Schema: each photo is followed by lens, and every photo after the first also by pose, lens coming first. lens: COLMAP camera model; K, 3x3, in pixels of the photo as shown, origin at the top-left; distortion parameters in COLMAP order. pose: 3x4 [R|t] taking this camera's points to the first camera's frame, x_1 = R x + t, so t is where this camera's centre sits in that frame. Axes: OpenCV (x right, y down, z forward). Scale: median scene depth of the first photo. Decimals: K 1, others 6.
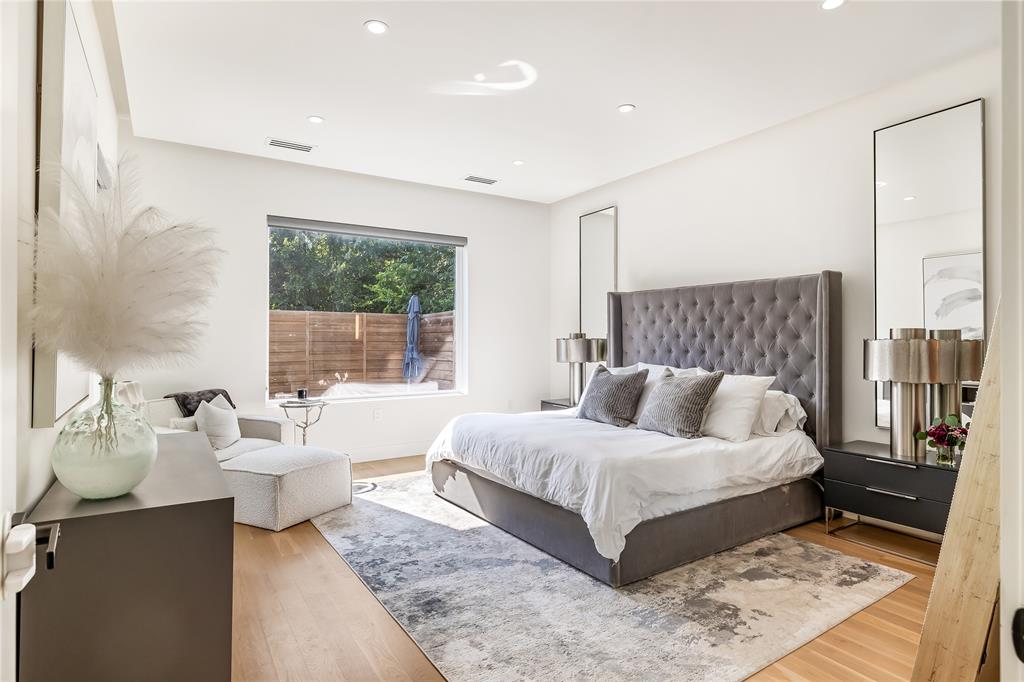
lens RADIAL K [[532.7, 0, 511.0], [0, 532.7, 331.0], [0, 0, 1]] dist [0.001336, 0.000144]
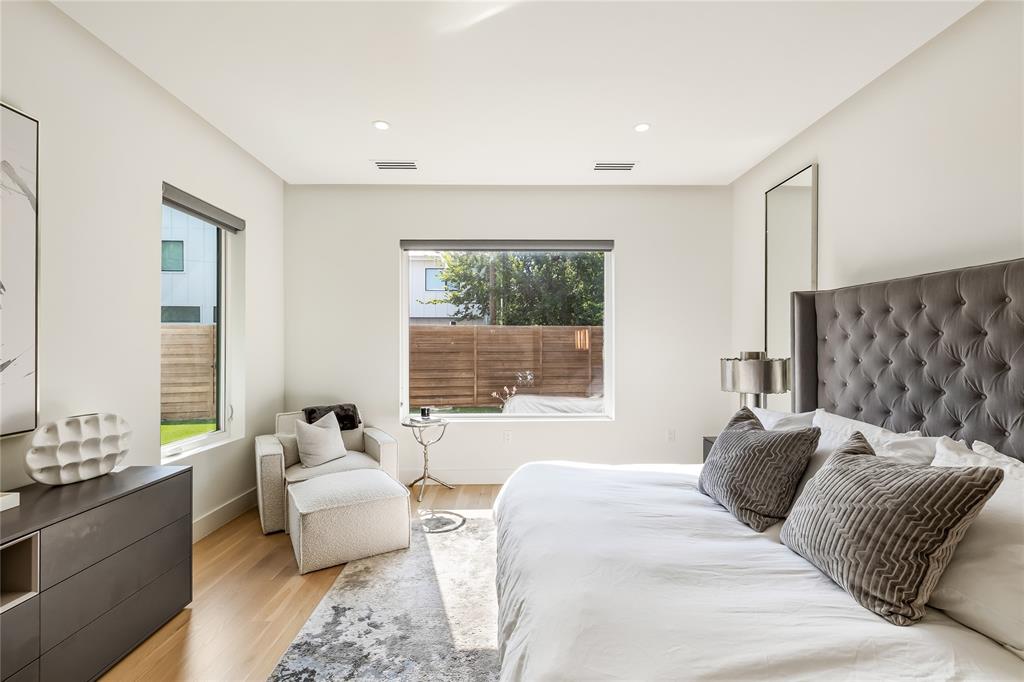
lens RADIAL K [[436.0, 0, 512.8], [0, 436.0, 345.3], [0, 0, 1]] dist [0.000413, -0.000152]
pose [[0.852500, -0.002003, -0.522724, 0.197195], [0.009618, 0.999883, 0.011854, -0.018338], [0.522639, -0.015133, 0.852420, 0.407095]]
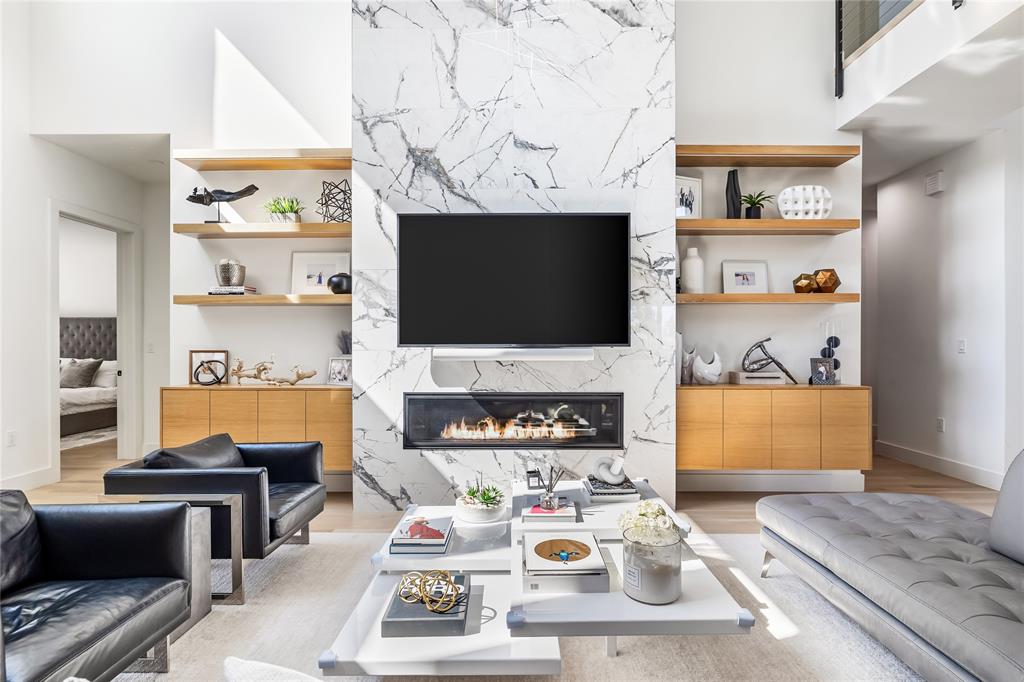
lens RADIAL K [[522.9, 0, 512.0], [0, 522.9, 341.0], [0, 0, 1]] dist [0.000714, 0.000446]
pose [[0.541938, -0.000911, 0.840418, -0.428463], [-0.008640, 0.999941, 0.006656, -0.025724], [-0.840374, -0.010868, 0.541898, -1.342268]]
